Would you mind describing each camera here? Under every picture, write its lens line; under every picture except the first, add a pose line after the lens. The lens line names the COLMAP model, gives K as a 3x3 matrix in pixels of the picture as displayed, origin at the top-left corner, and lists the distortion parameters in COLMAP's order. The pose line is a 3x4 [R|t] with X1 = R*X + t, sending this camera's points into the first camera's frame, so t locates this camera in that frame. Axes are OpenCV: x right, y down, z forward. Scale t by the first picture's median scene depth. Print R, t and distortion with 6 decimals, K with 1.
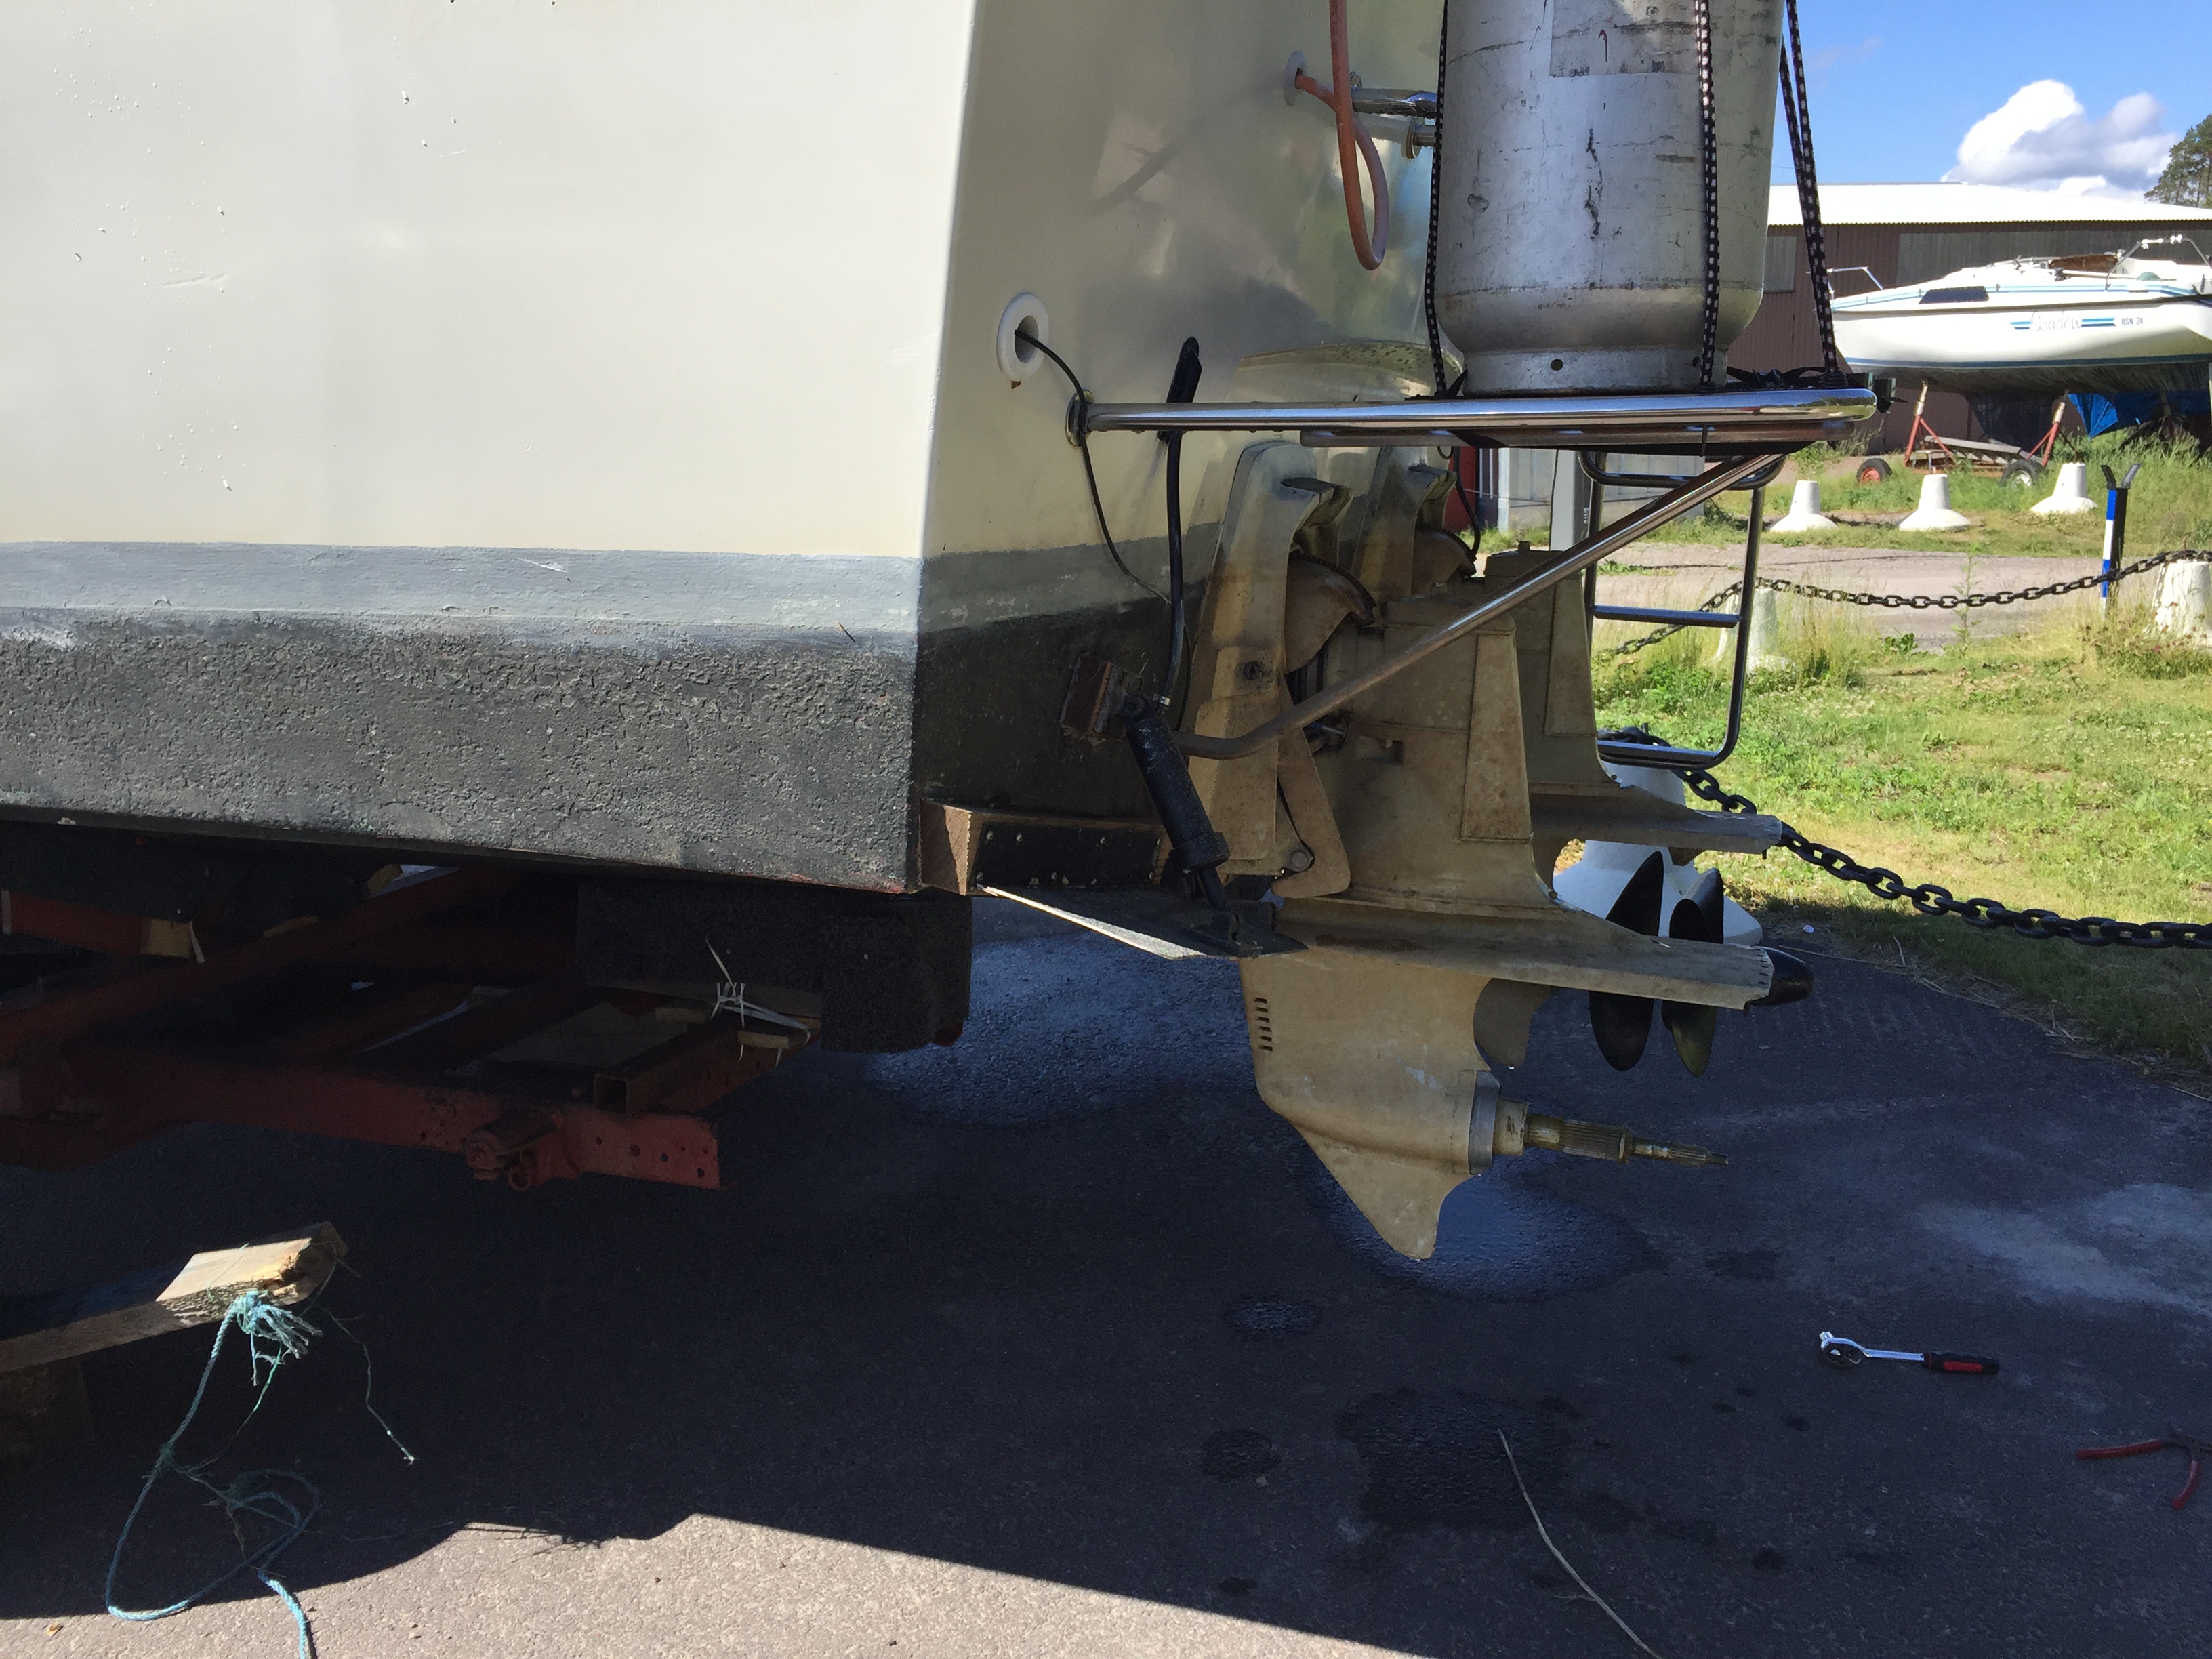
lens RADIAL K [[1865.9, 0, 1066.1], [0, 1865.9, 849.7], [0, 0, 1]] dist [0.078027, -0.121211]
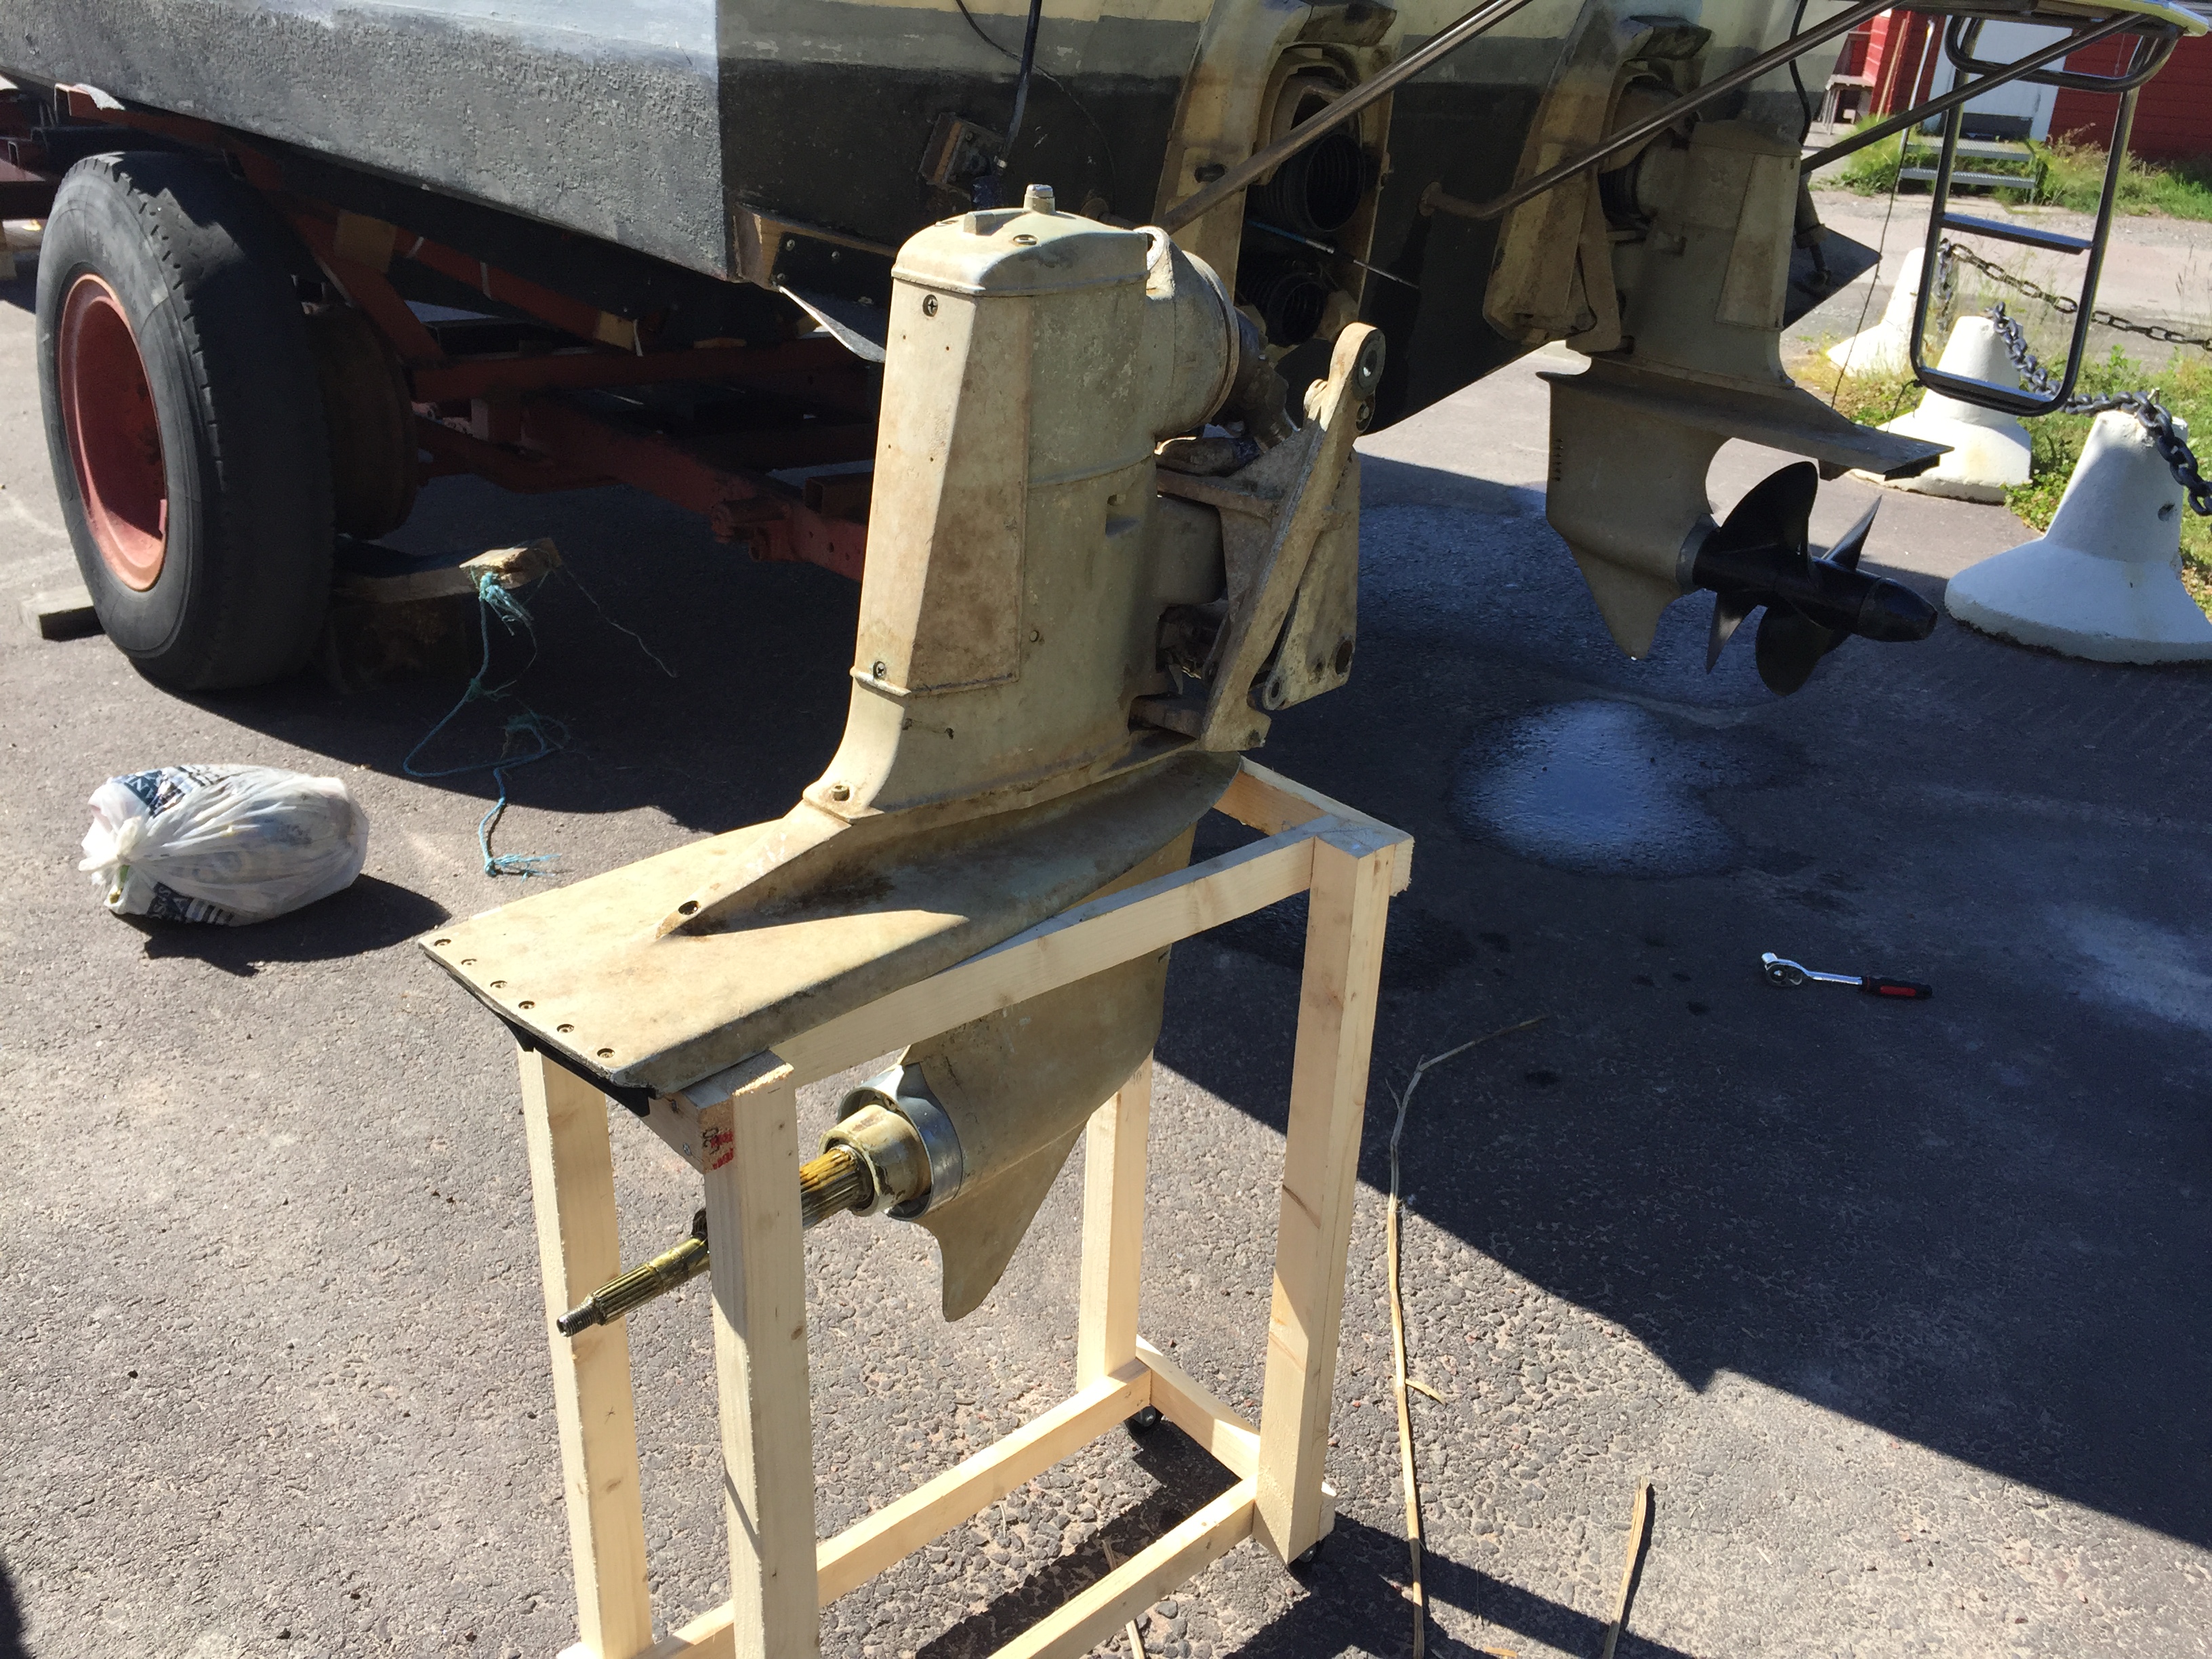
lens RADIAL K [[1899.1, 0, 1138.9], [0, 1899.1, 839.4], [0, 0, 1]] dist [0.105568, -0.151104]
pose [[0.891189, 0.250502, -0.378195, 0.720066], [-0.175335, 0.959124, 0.222124, 0.046266], [0.418378, -0.131644, 0.898682, -0.105702]]
